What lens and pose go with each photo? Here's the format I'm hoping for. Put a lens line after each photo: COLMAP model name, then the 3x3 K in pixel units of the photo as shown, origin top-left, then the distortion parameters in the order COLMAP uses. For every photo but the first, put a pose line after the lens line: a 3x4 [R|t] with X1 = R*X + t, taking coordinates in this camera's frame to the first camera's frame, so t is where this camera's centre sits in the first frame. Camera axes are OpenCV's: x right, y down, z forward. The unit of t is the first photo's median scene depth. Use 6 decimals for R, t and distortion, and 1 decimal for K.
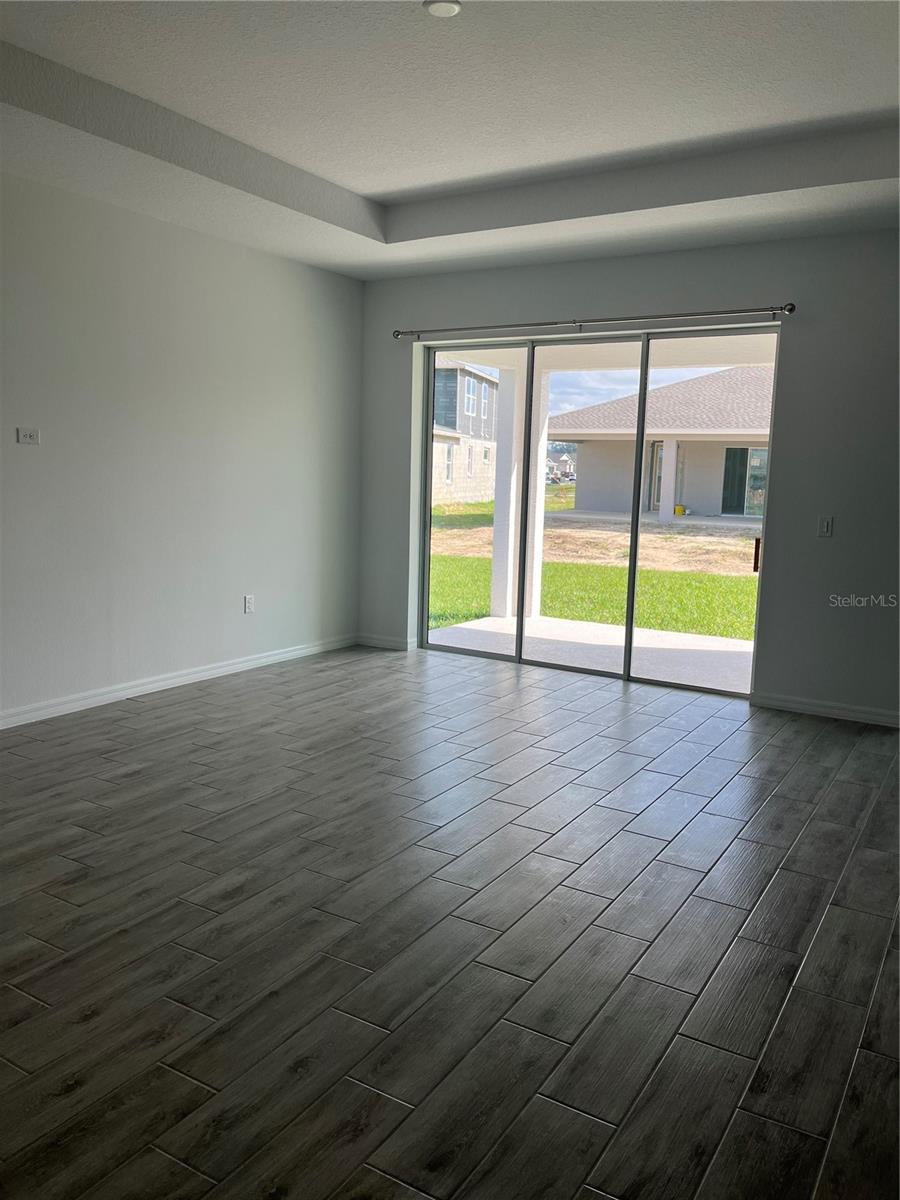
lens RADIAL K [[911.0, 0, 451.7], [0, 911.0, 596.5], [0, 0, 1]] dist [0.064077, -0.105295]
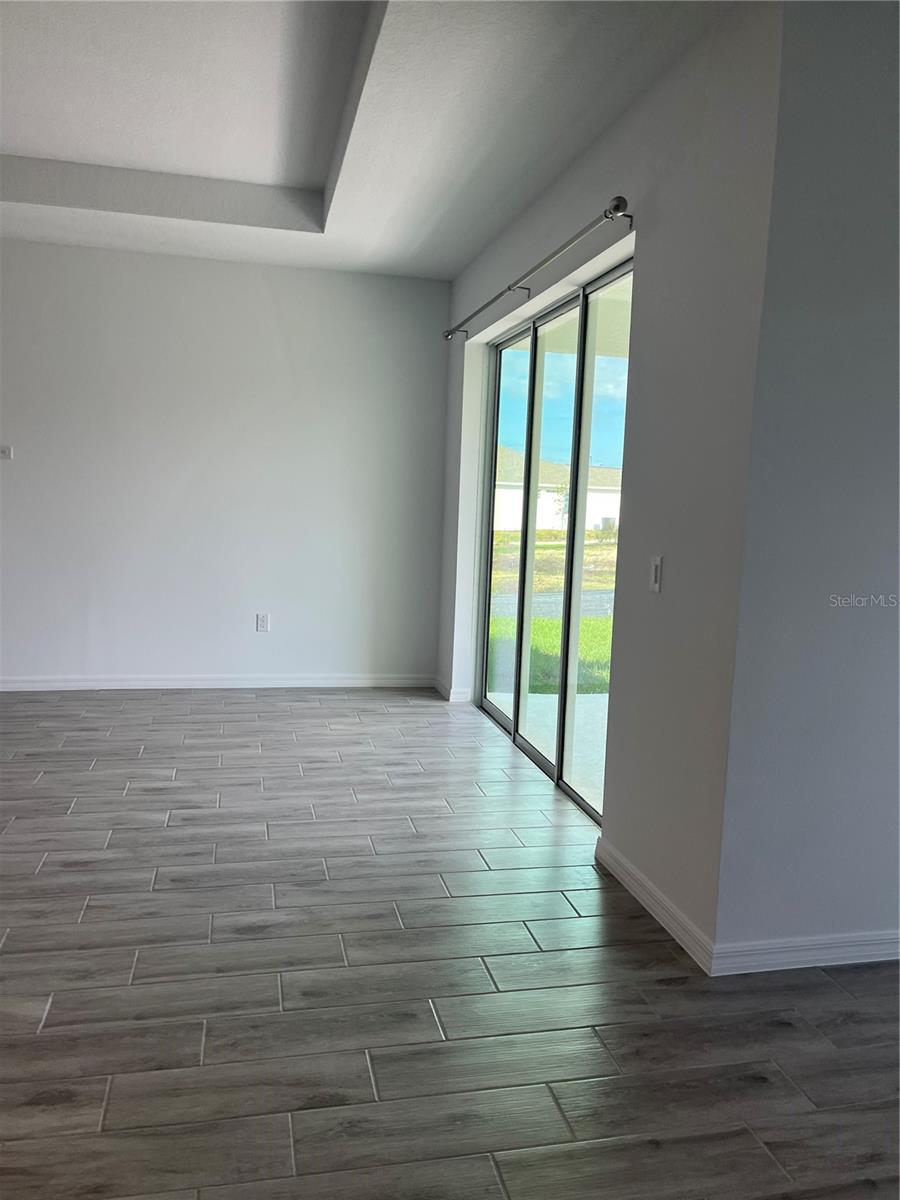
lens RADIAL K [[915.5, 0, 458.6], [0, 915.5, 600.5], [0, 0, 1]] dist [0.068591, -0.094064]
pose [[0.706724, 0.084074, -0.702476, 0.792846], [-0.120511, 0.992709, -0.002430, -0.048049], [0.697150, 0.086373, 0.711703, 0.554625]]
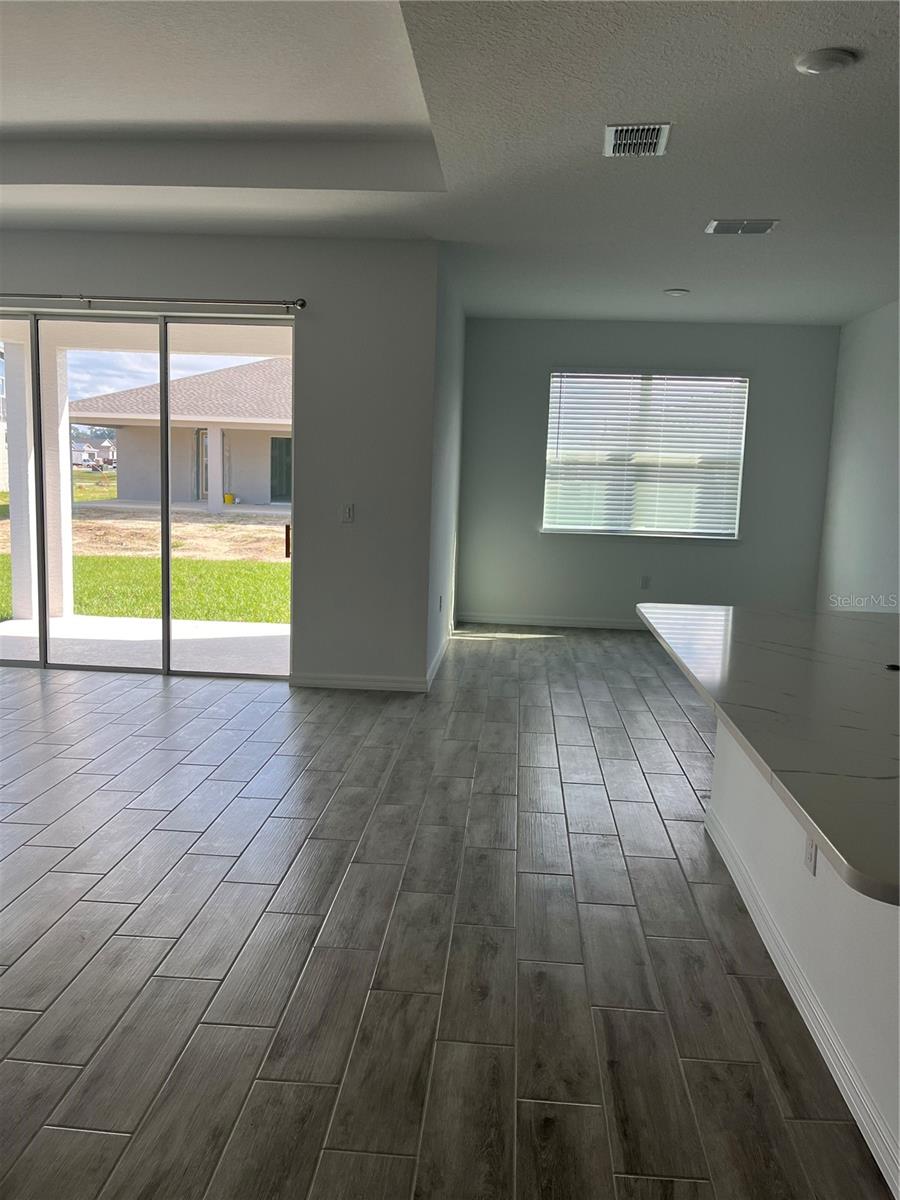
lens RADIAL K [[912.1, 0, 464.7], [0, 912.1, 598.0], [0, 0, 1]] dist [0.051642, -0.089537]
pose [[0.883902, -0.062560, 0.463469, 0.031247], [0.056208, 0.998040, 0.027522, 0.001855], [-0.464282, 0.001723, 0.885686, -0.007659]]
